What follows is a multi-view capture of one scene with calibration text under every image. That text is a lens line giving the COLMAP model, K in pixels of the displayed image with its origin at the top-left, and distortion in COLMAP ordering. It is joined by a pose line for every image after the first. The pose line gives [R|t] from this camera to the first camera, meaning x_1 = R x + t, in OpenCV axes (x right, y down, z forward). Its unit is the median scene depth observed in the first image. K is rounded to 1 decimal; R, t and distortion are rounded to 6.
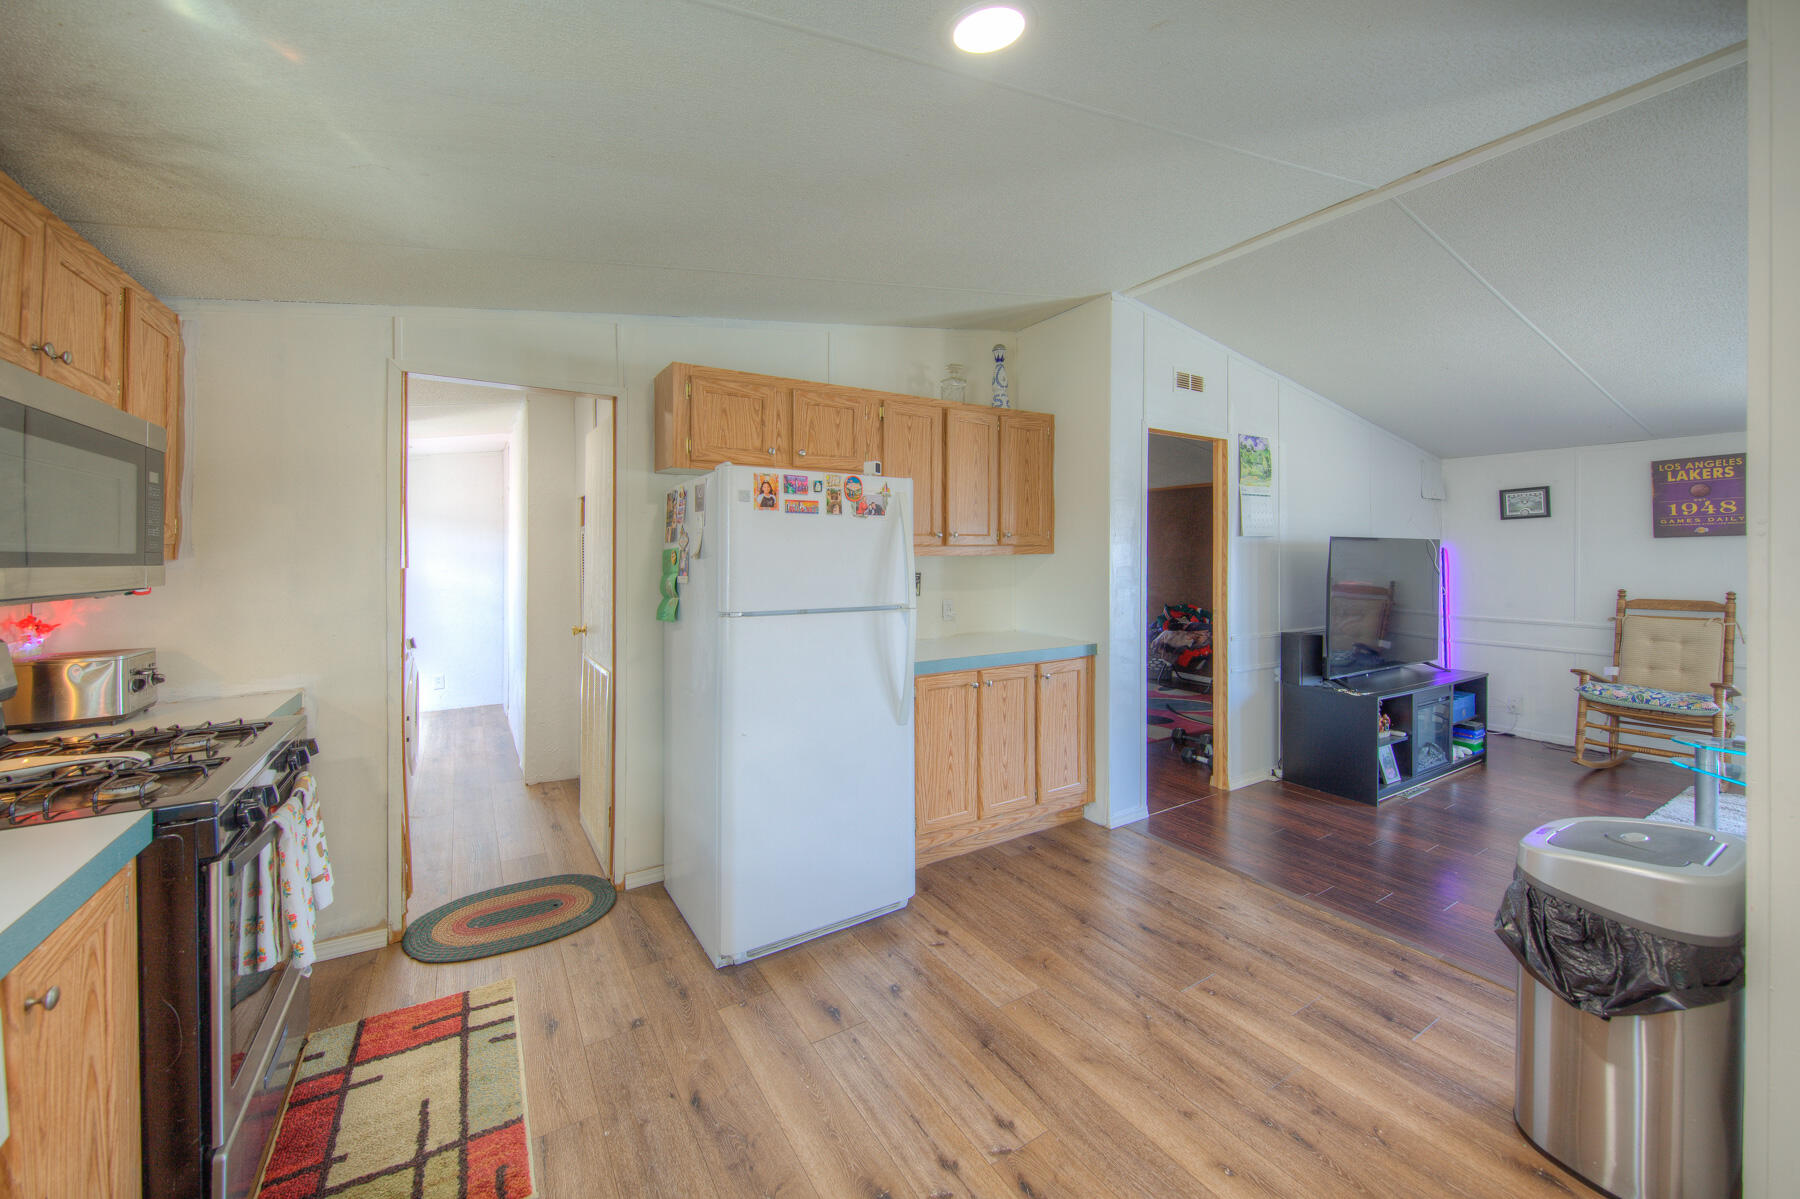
lens RADIAL K [[672.3, 0, 880.6], [0, 672.3, 551.2], [0, 0, 1]] dist [0.000619, -0.000831]
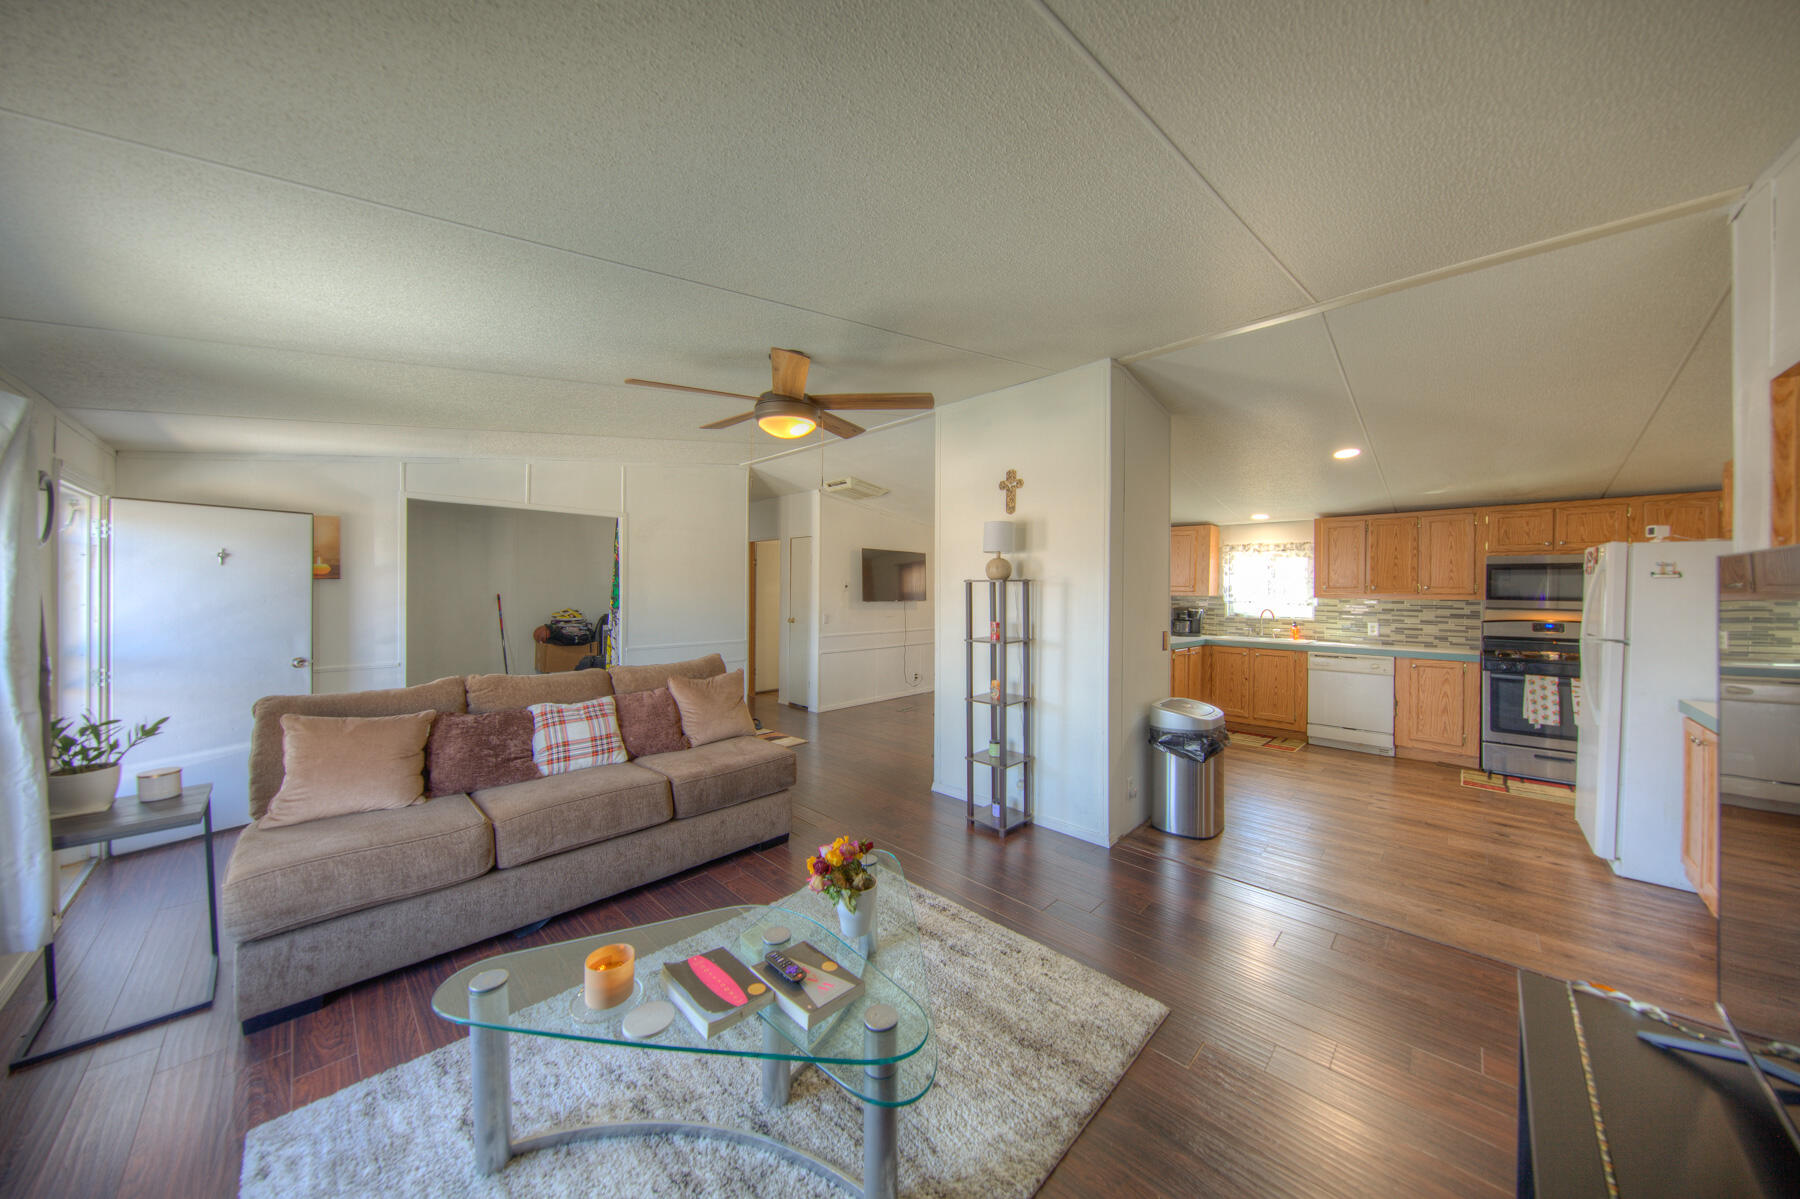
lens RADIAL K [[574.4, 0, 899.2], [0, 574.4, 597.6], [0, 0, 1]] dist [0.000720, -0.000070]
pose [[-0.970020, -0.000958, -0.243021, 1.437992], [-0.003744, 0.999932, 0.011003, -0.007773], [0.242994, 0.011583, -0.969959, 1.510220]]
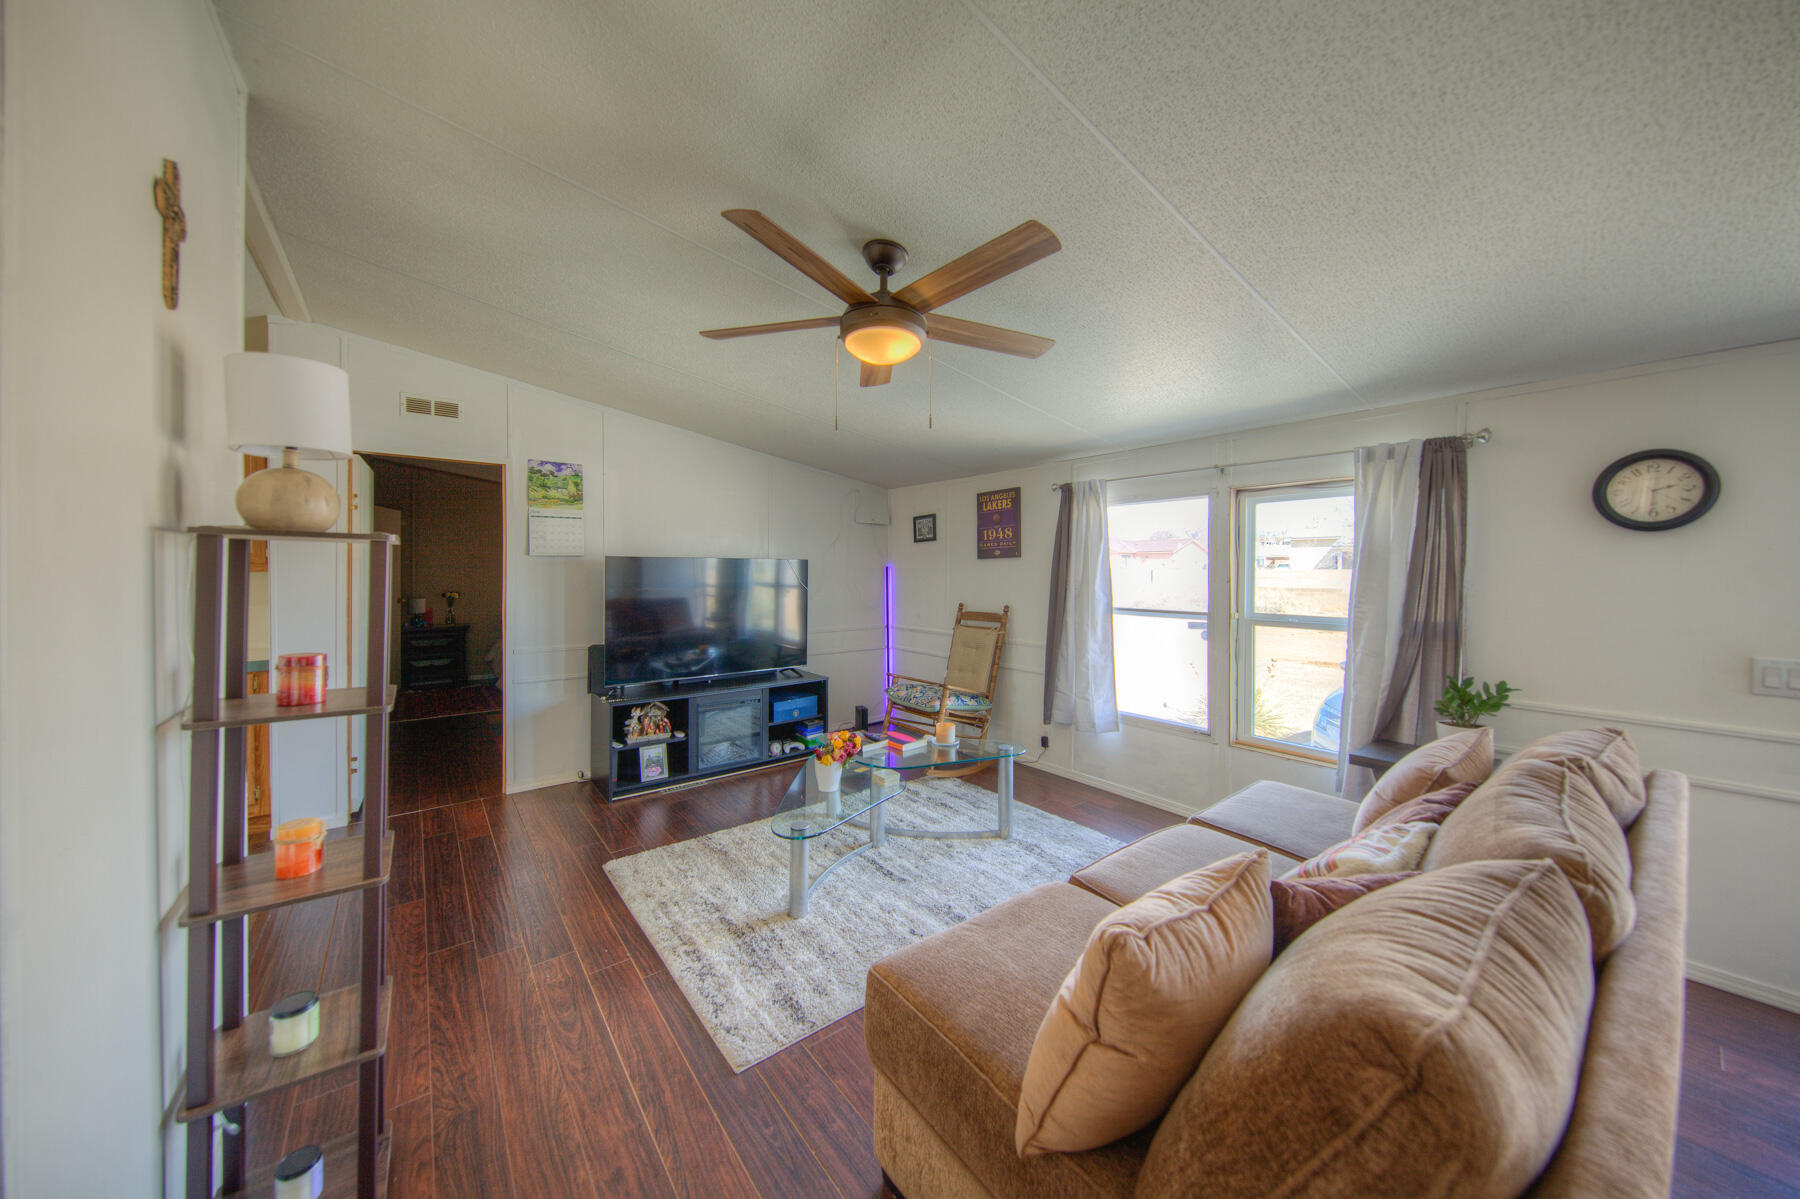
lens RADIAL K [[616.7, 0, 898.2], [0, 616.7, 571.0], [0, 0, 1]] dist [0.009333, 0.000007]
pose [[0.991208, 0.002724, 0.132288, 1.313996], [-0.003573, 0.999975, 0.006182, -0.007882], [-0.132267, -0.006600, 0.991192, -0.068542]]
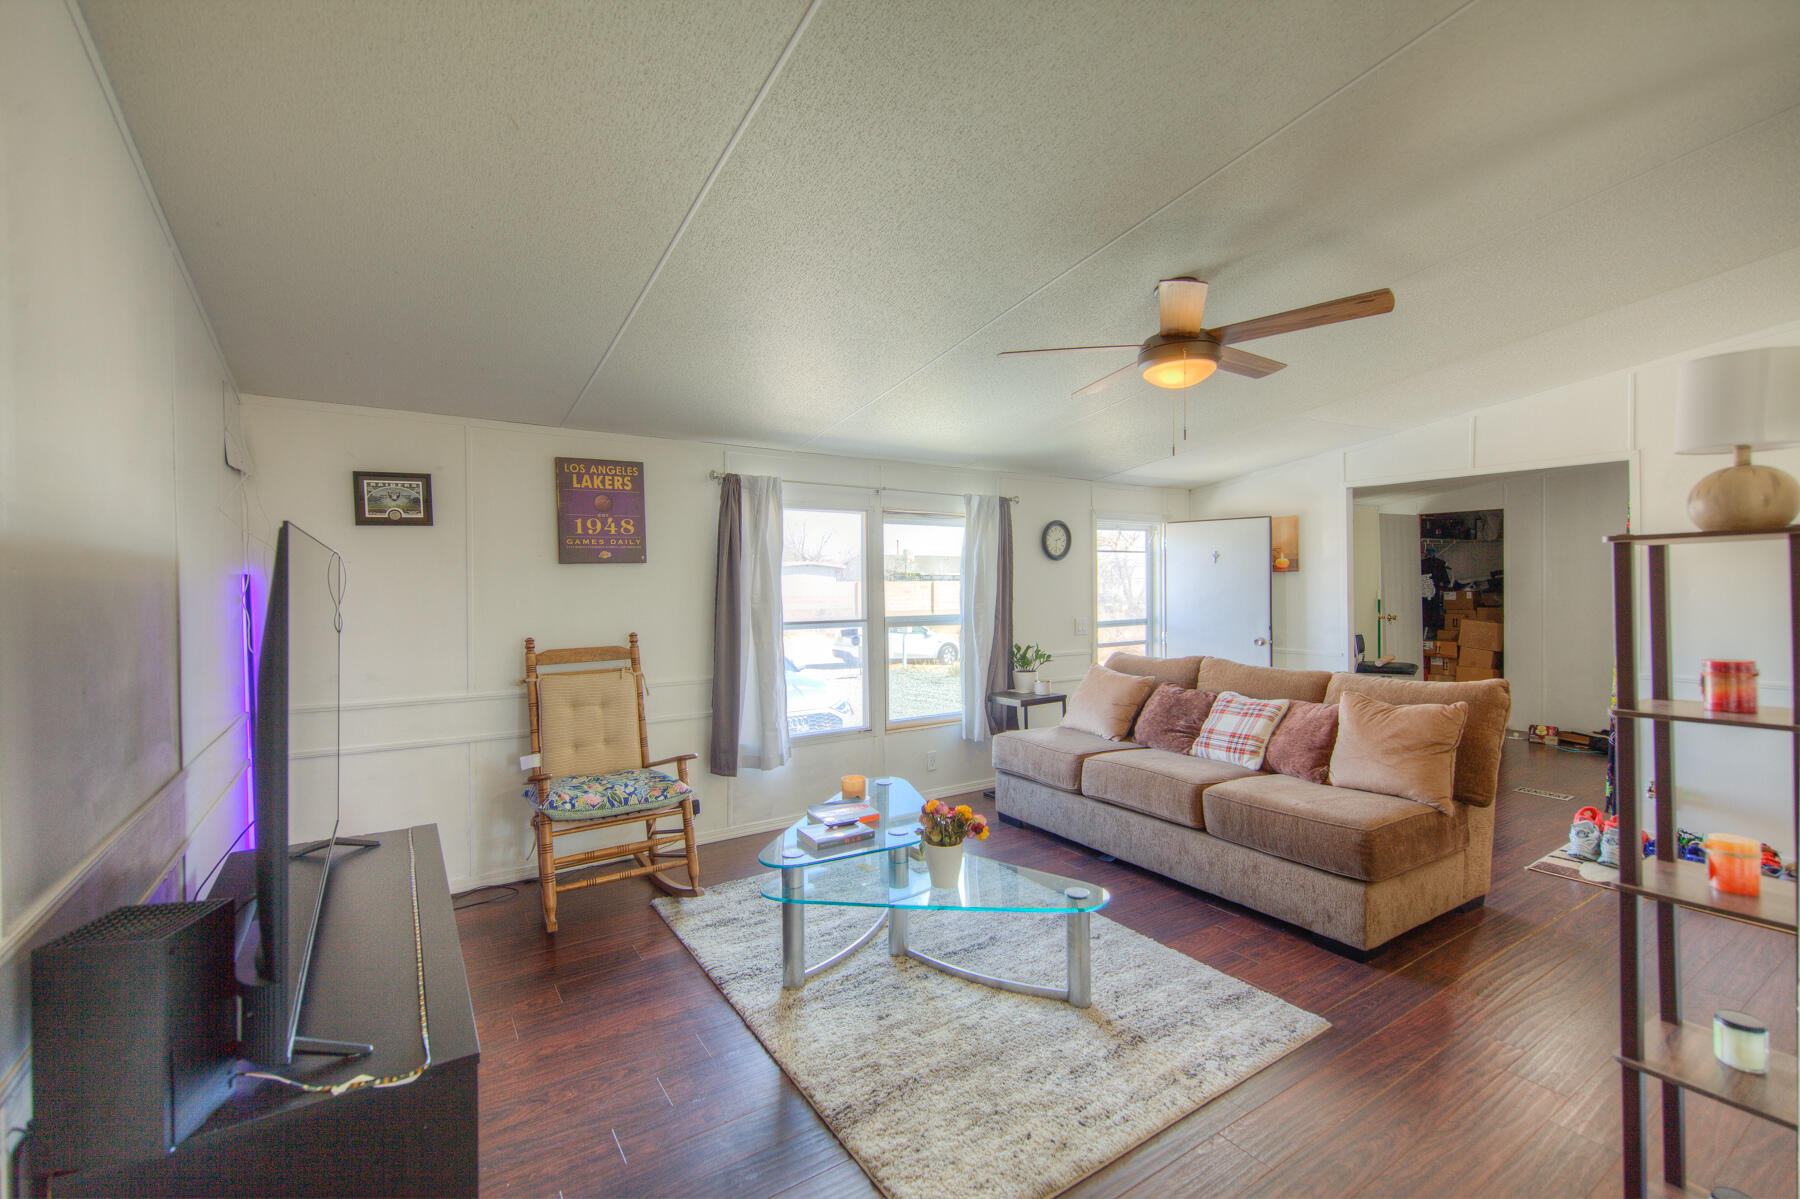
lens RADIAL K [[764.5, 0, 911.8], [0, 764.5, 596.2], [0, 0, 1]] dist [0.001827, -0.001690]
pose [[-0.054250, -0.014544, 0.998421, 0.470087], [-0.000781, 0.999894, 0.014523, 0.004211], [-0.998527, 0.000008, -0.054256, 1.006251]]
